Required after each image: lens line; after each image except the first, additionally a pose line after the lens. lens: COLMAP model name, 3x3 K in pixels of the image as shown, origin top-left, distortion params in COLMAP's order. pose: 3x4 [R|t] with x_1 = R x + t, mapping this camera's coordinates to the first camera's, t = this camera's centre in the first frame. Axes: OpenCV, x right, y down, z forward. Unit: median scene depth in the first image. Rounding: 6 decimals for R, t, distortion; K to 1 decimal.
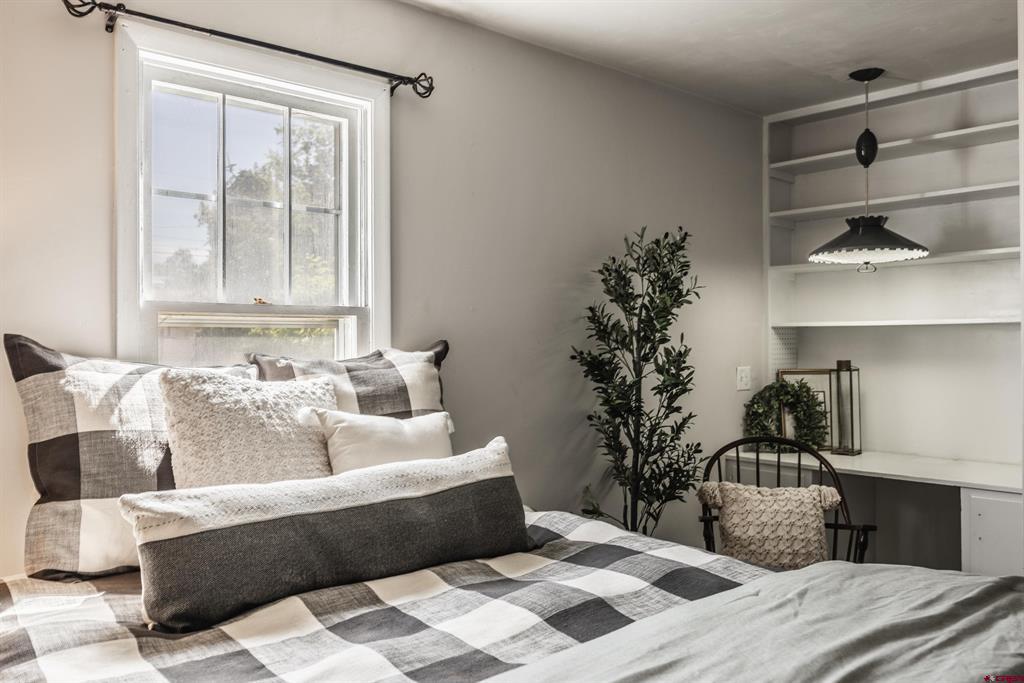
lens RADIAL K [[862.5, 0, 509.1], [0, 862.5, 336.4], [0, 0, 1]] dist [-0.008321, 0.017134]
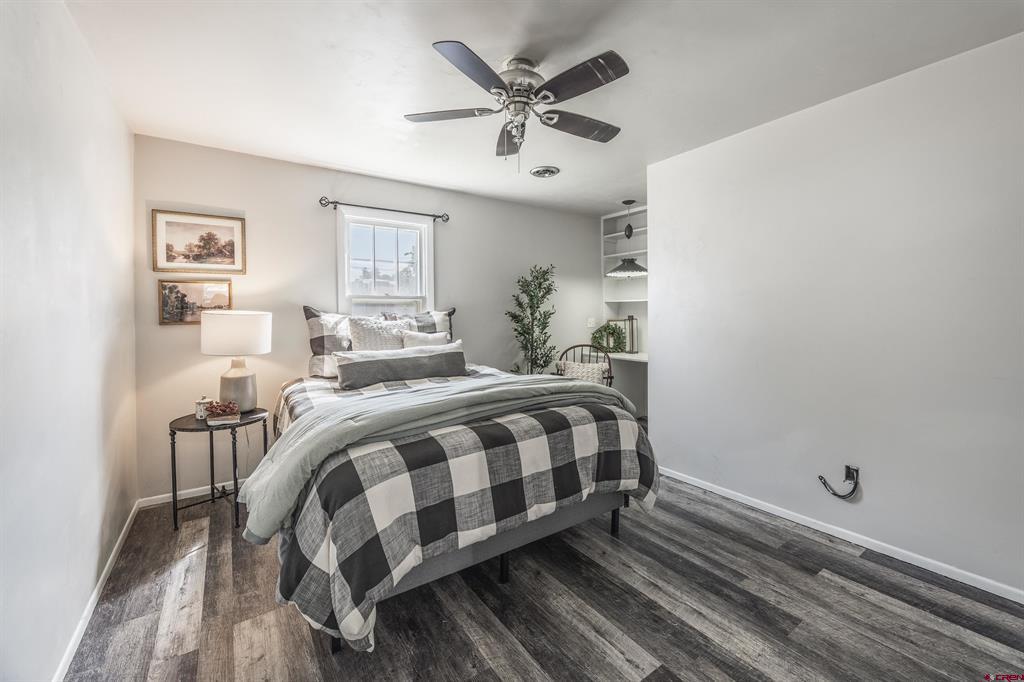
lens RADIAL K [[424.7, 0, 513.2], [0, 424.7, 316.1], [0, 0, 1]] dist [-0.008795, 0.000619]
pose [[0.992346, -0.001668, -0.123481, 0.298324], [0.004055, 0.999810, 0.019078, 0.006671], [0.123426, -0.019433, 0.992164, -0.370020]]
